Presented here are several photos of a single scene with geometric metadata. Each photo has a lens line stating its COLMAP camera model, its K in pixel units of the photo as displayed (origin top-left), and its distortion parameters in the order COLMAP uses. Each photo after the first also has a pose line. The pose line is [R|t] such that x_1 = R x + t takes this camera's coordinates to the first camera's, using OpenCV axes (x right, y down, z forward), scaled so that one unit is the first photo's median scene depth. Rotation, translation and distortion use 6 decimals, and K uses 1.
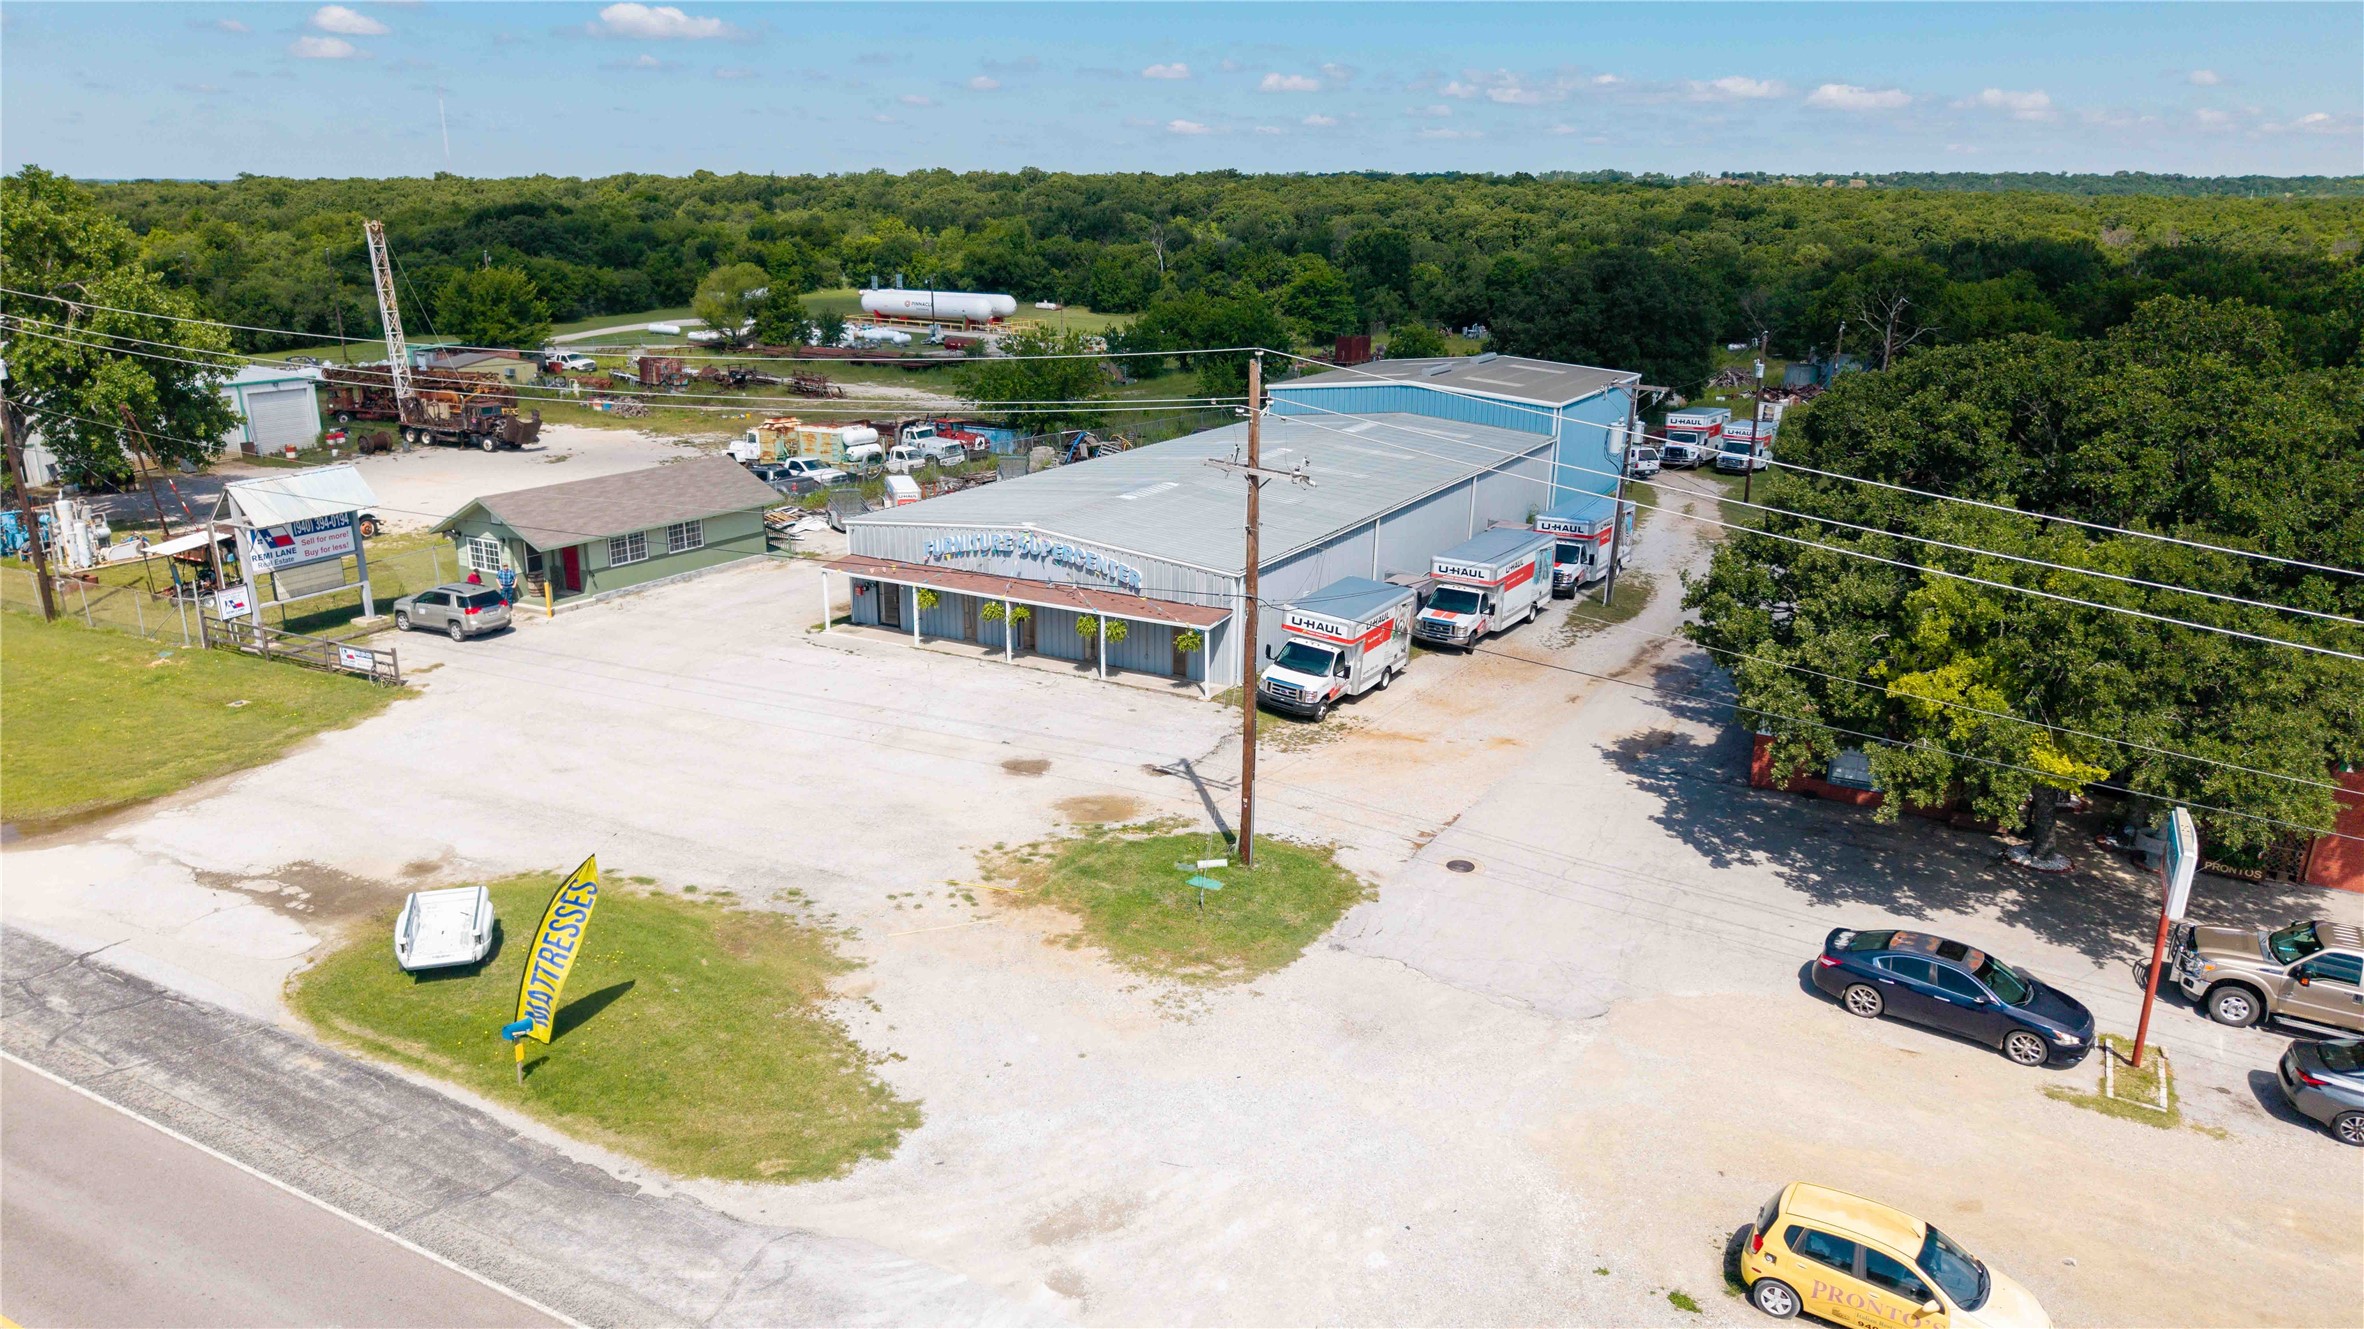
lens RADIAL K [[1585.6, 0, 1172.1], [0, 1585.6, 671.9], [0, 0, 1]] dist [0.011901, -0.009548]
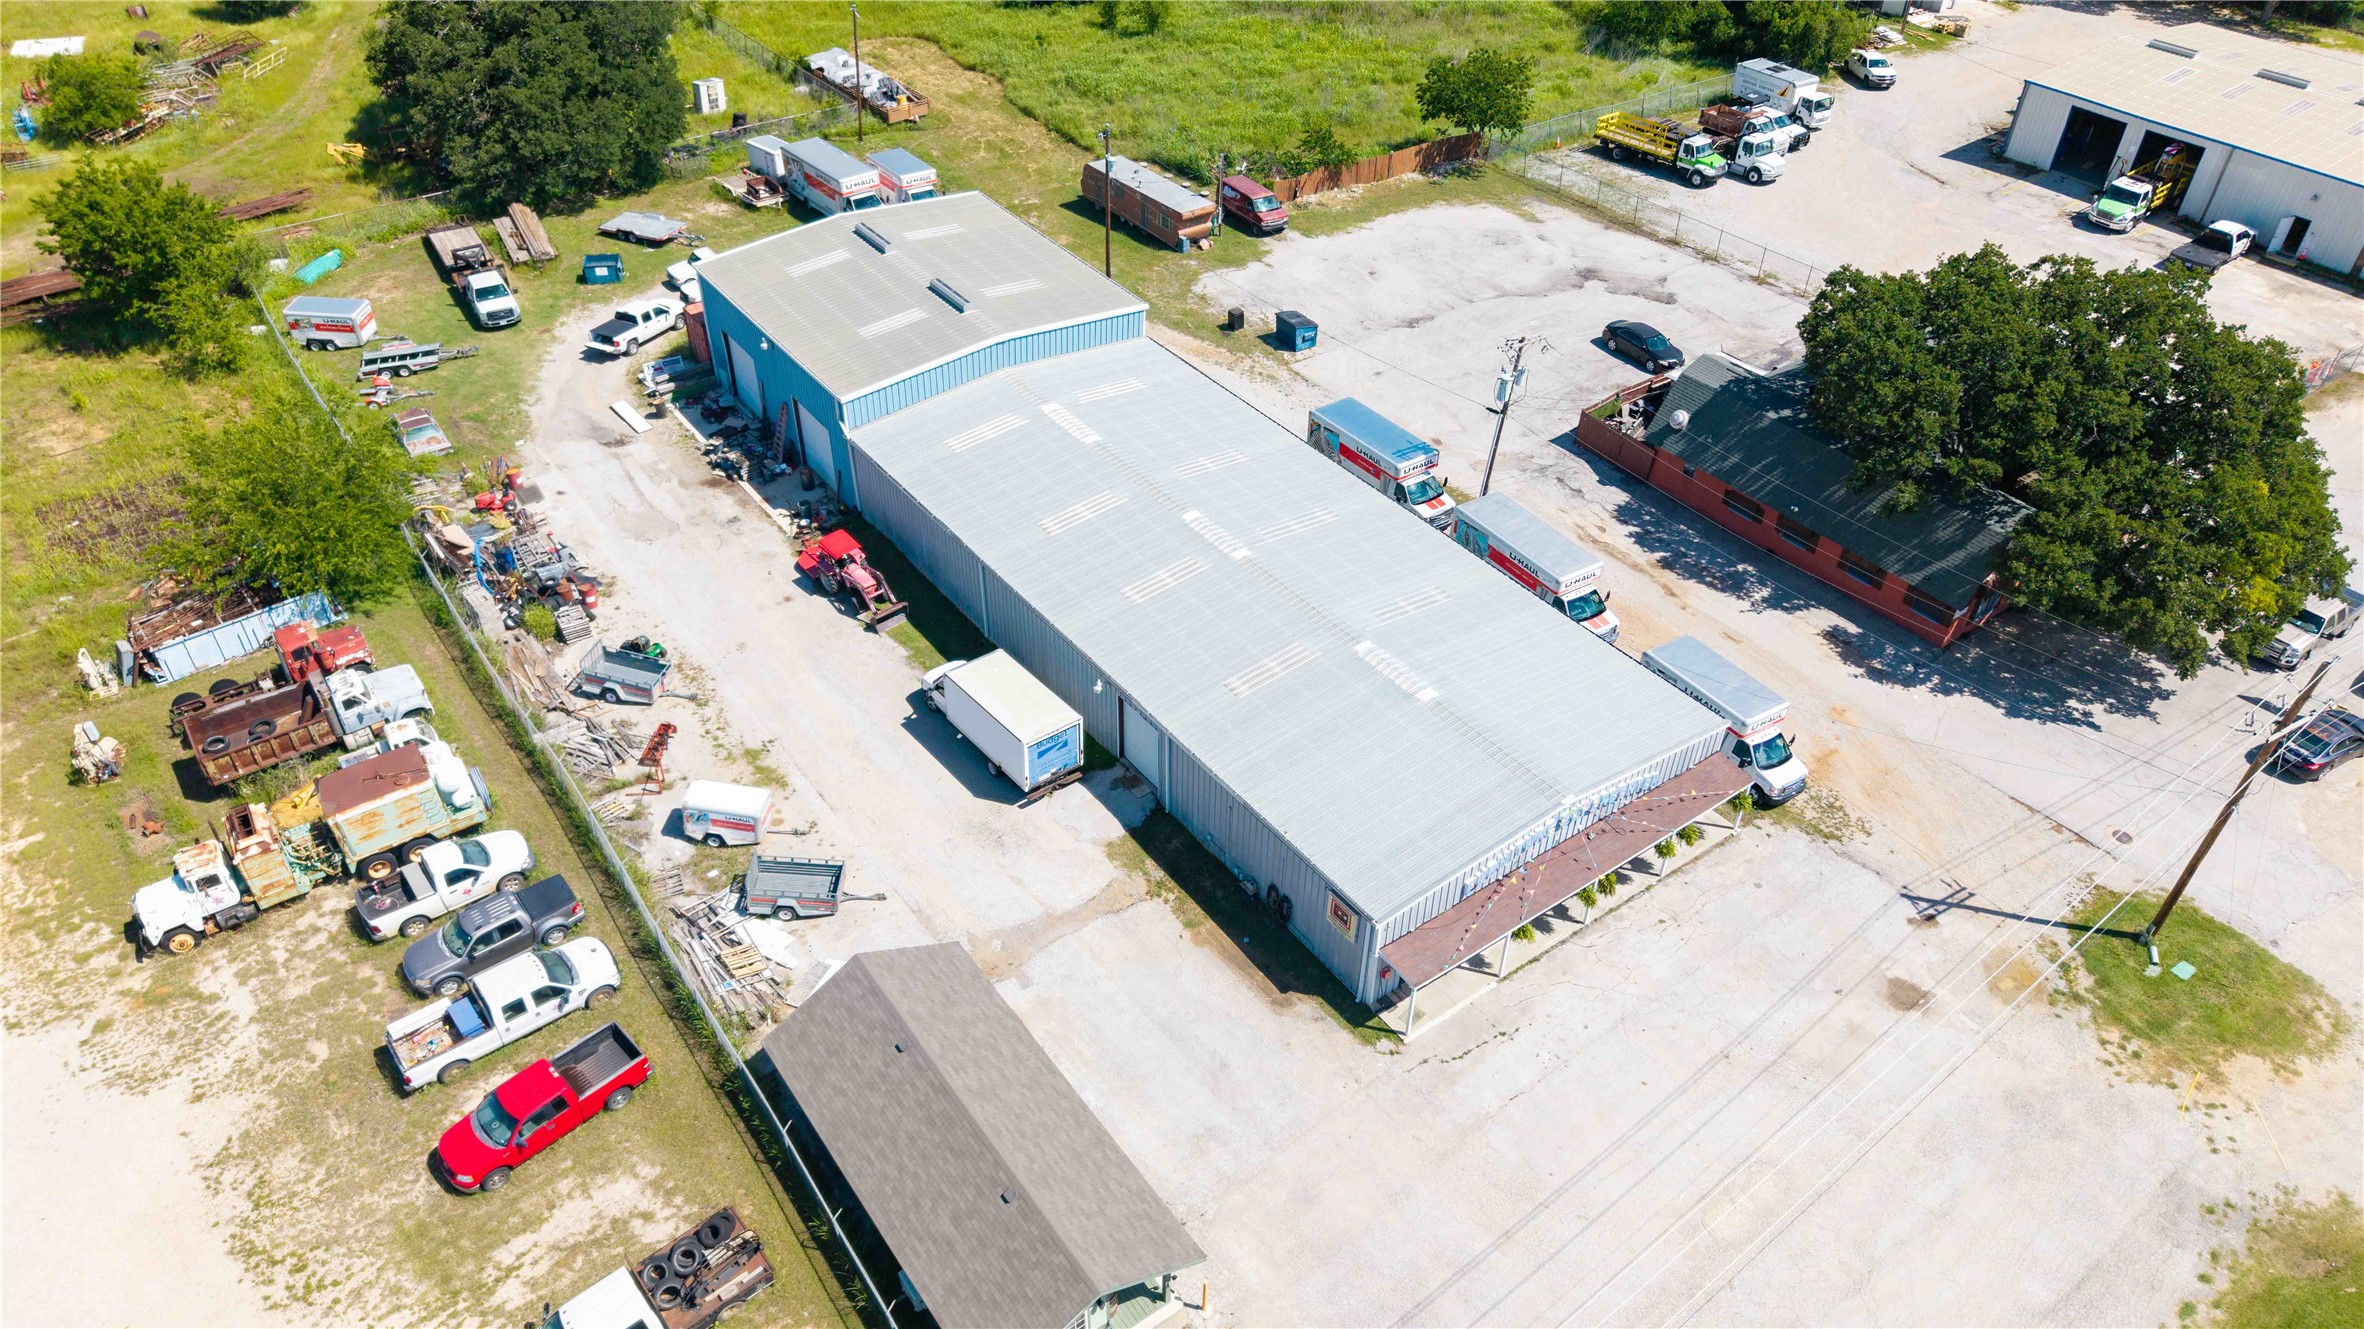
lens RADIAL K [[1585.6, 0, 1172.1], [0, 1585.6, 671.9], [0, 0, 1]] dist [0.011901, -0.009548]
pose [[0.417859, -0.575755, 0.702781, -0.771294], [0.250173, 0.816565, 0.520225, -0.673309], [-0.873388, -0.041564, 0.485248, 0.715133]]
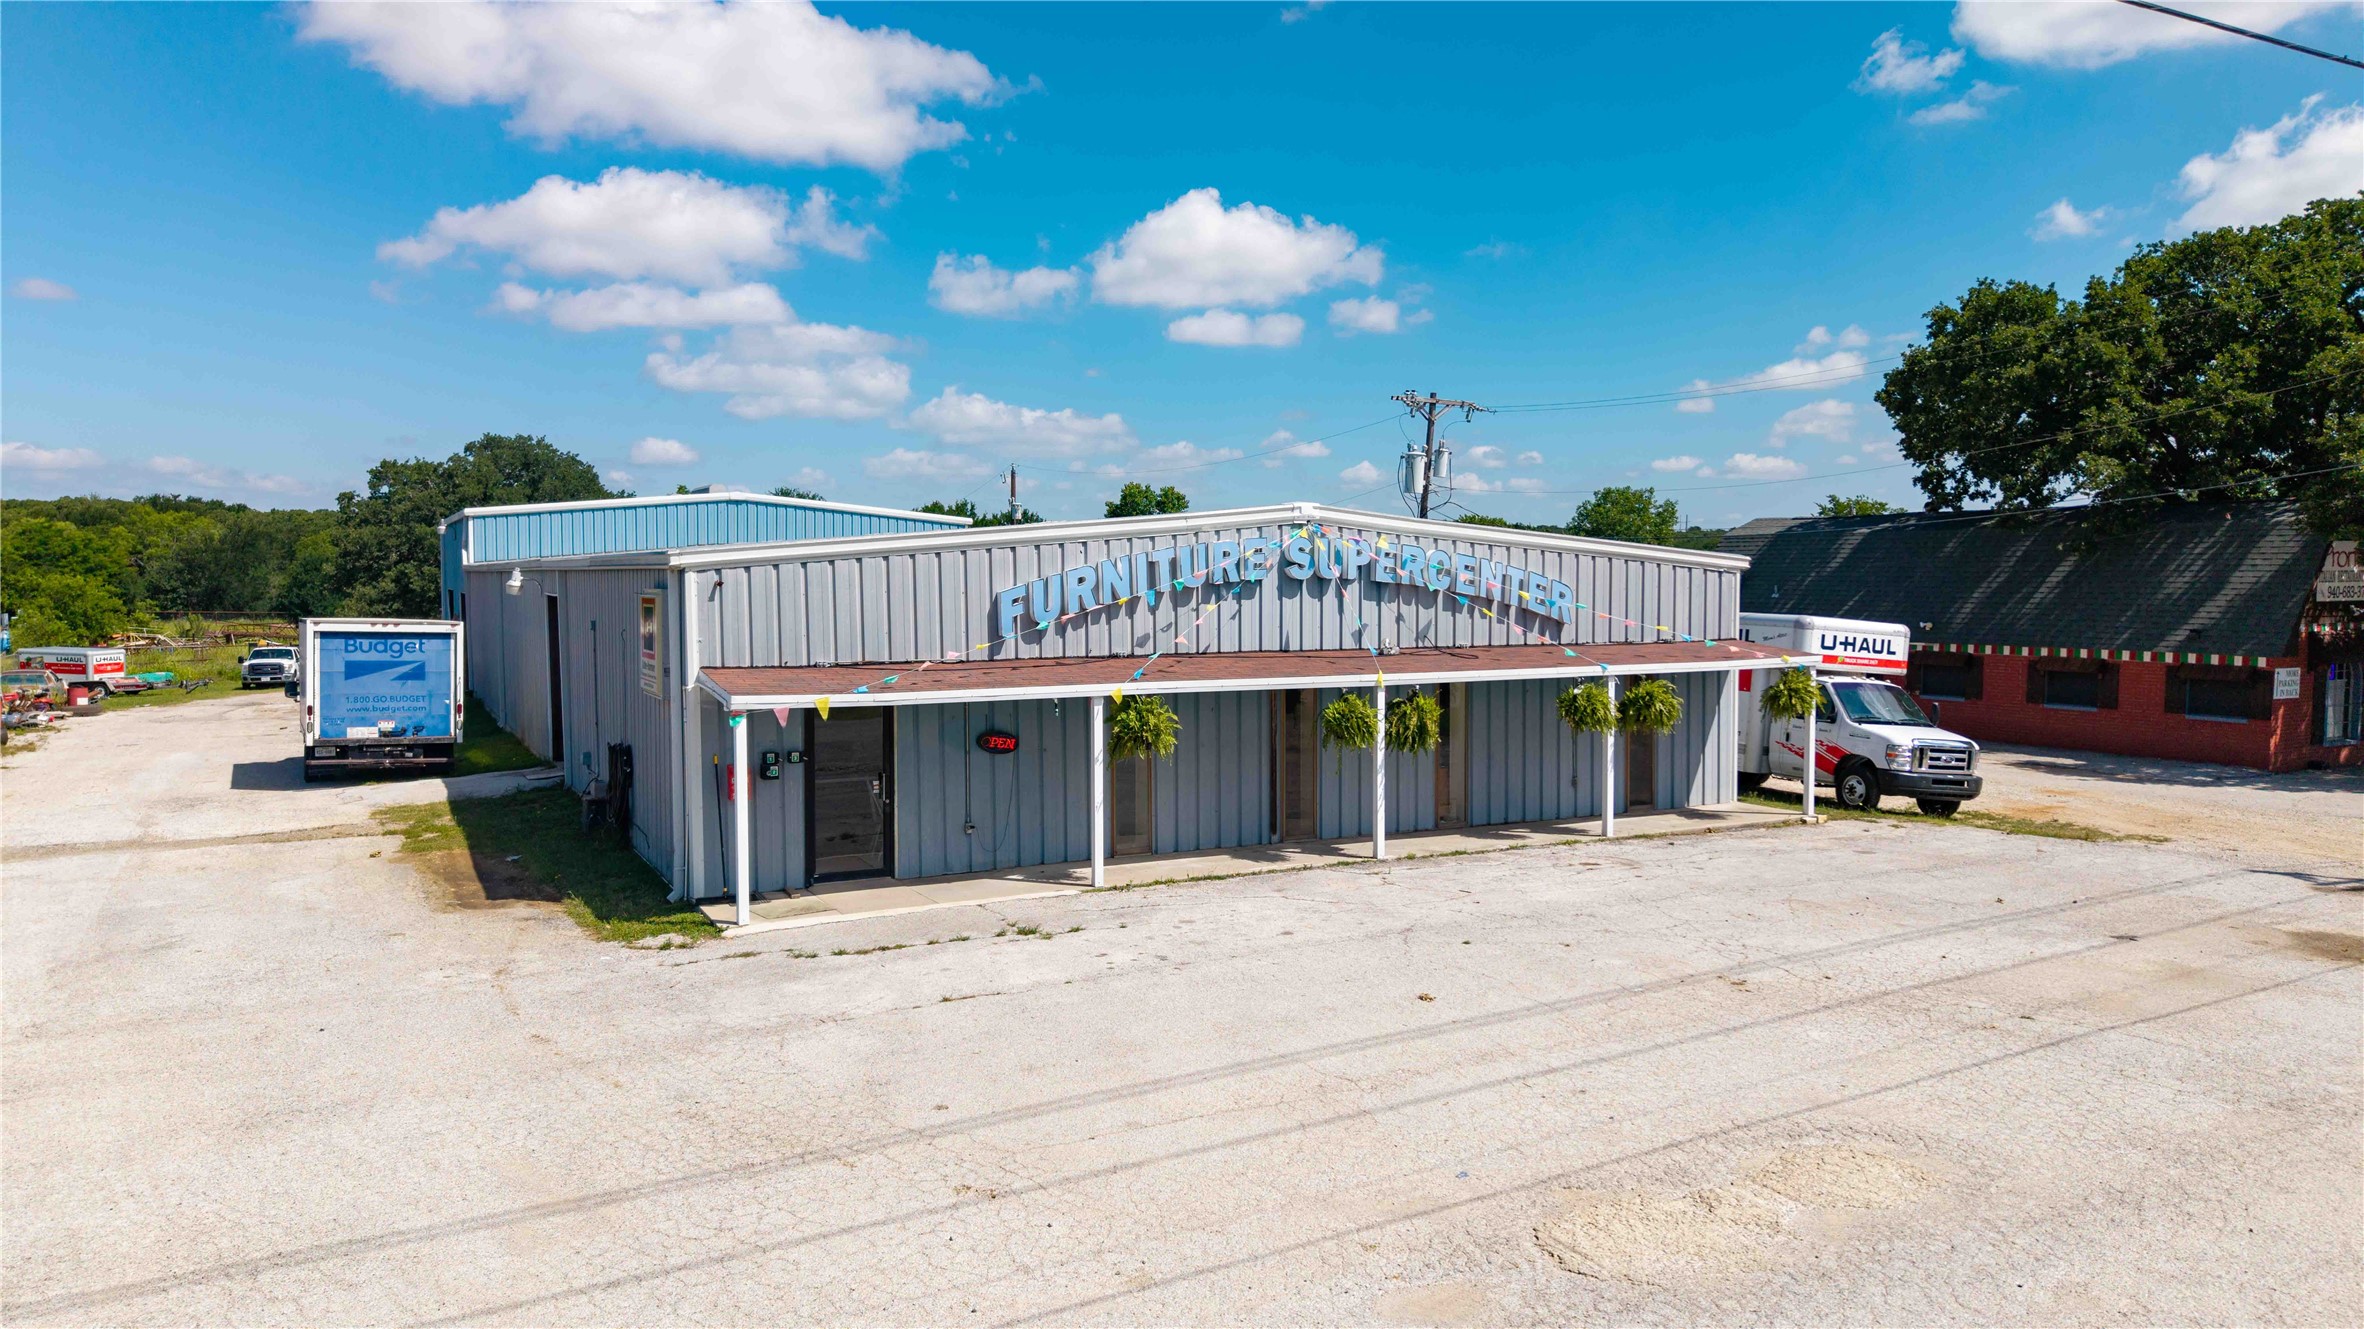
lens RADIAL K [[1576.5, 0, 1173.0], [0, 1576.5, 664.9], [0, 0, 1]] dist [0.054862, -0.080643]
pose [[0.547990, -0.058946, 0.834406, -0.416327], [0.243728, 0.965484, -0.091861, -0.026160], [-0.800190, 0.253706, 0.543442, 0.784511]]
